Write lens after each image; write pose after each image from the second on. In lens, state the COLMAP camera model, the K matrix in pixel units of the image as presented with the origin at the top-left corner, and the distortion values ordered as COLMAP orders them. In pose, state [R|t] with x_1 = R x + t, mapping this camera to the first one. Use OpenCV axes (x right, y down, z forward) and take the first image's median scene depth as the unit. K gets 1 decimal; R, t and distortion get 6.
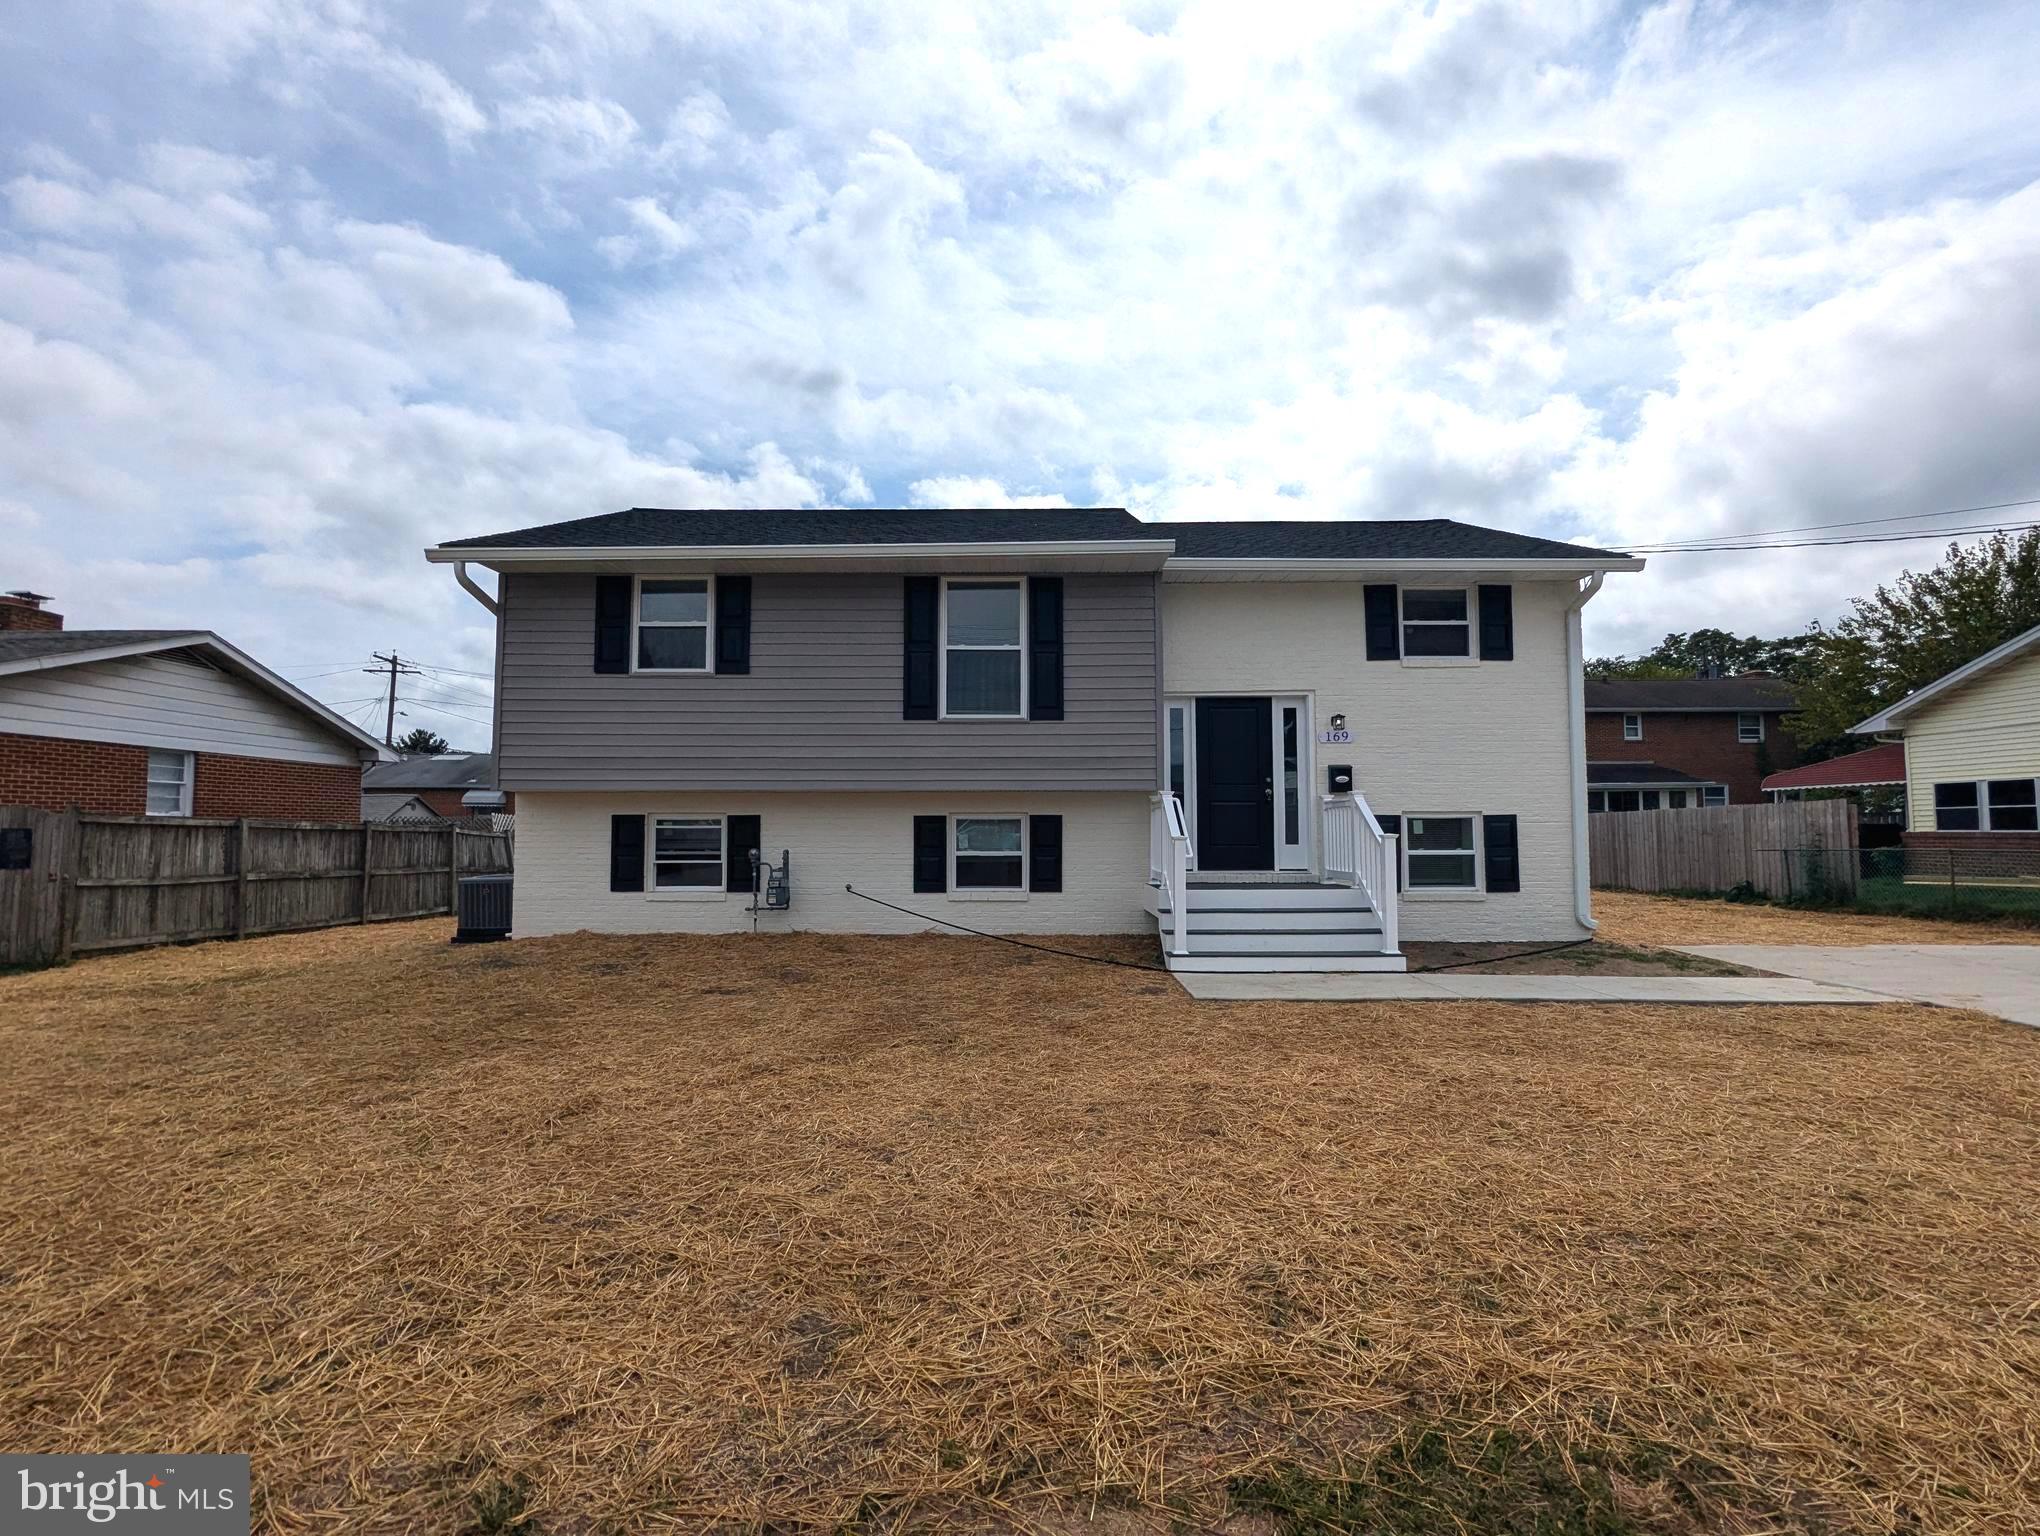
lens RADIAL K [[1020.4, 0, 1021.2], [0, 1020.4, 787.8], [0, 0, 1]] dist [0.016542, -0.004198]
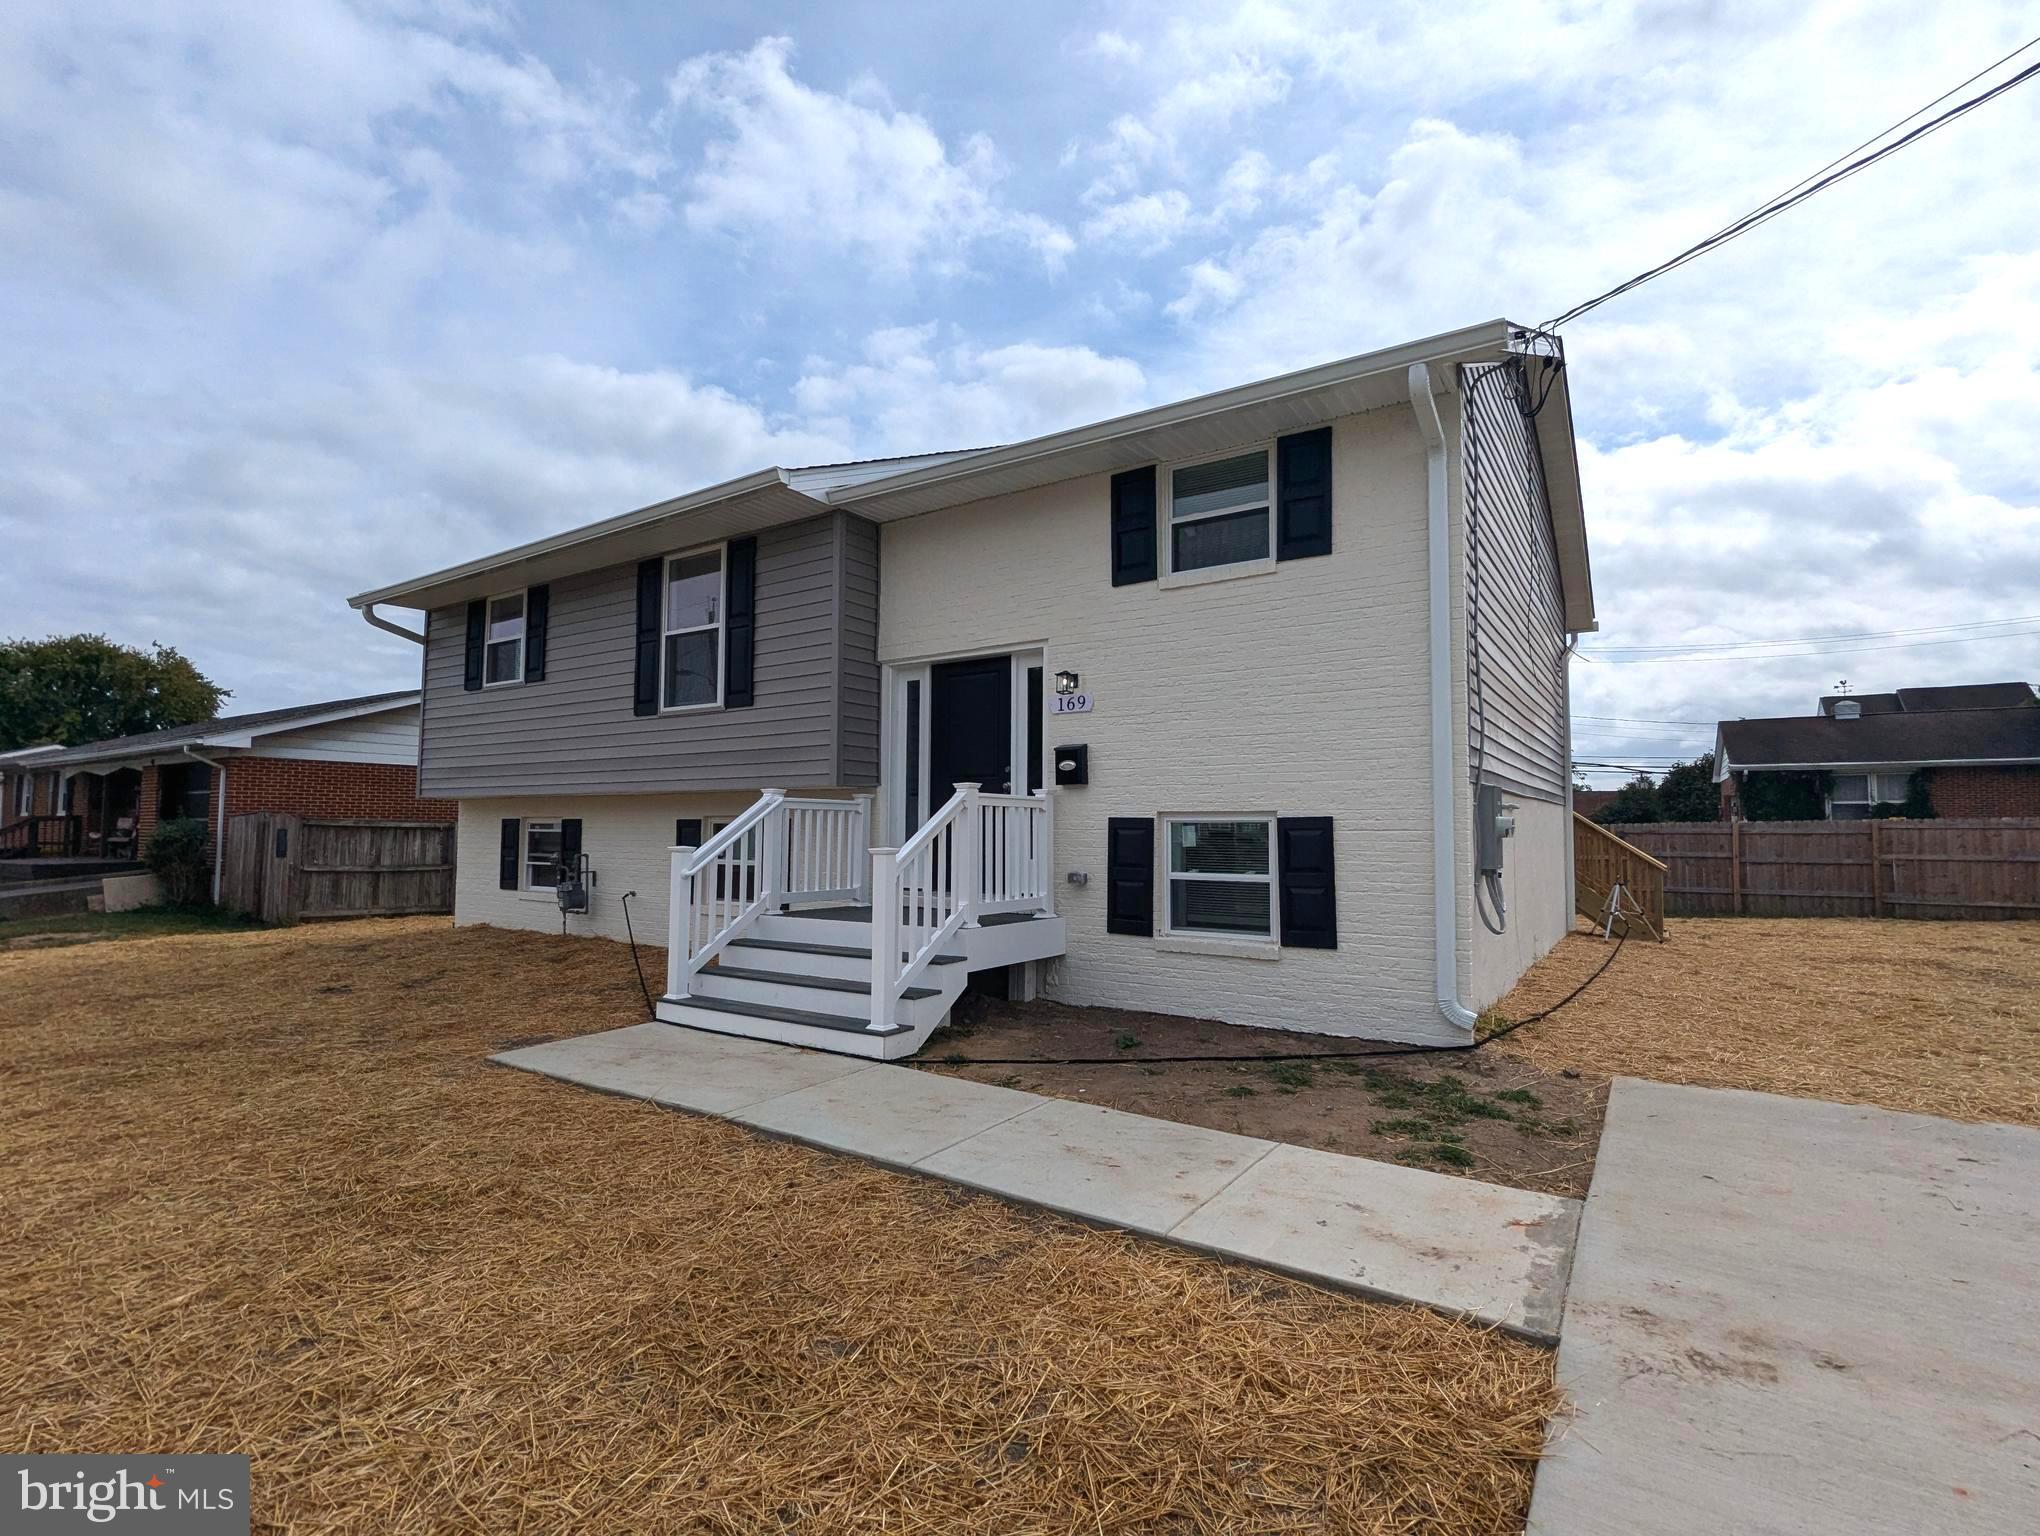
lens RADIAL K [[970.4, 0, 1020.8], [0, 970.4, 746.9], [0, 0, 1]] dist [-0.000495, -0.003005]
pose [[0.838210, -0.042701, -0.543674, 0.614578], [0.022573, 0.998792, -0.043644, 0.006727], [0.544881, 0.024311, 0.838161, 0.424659]]
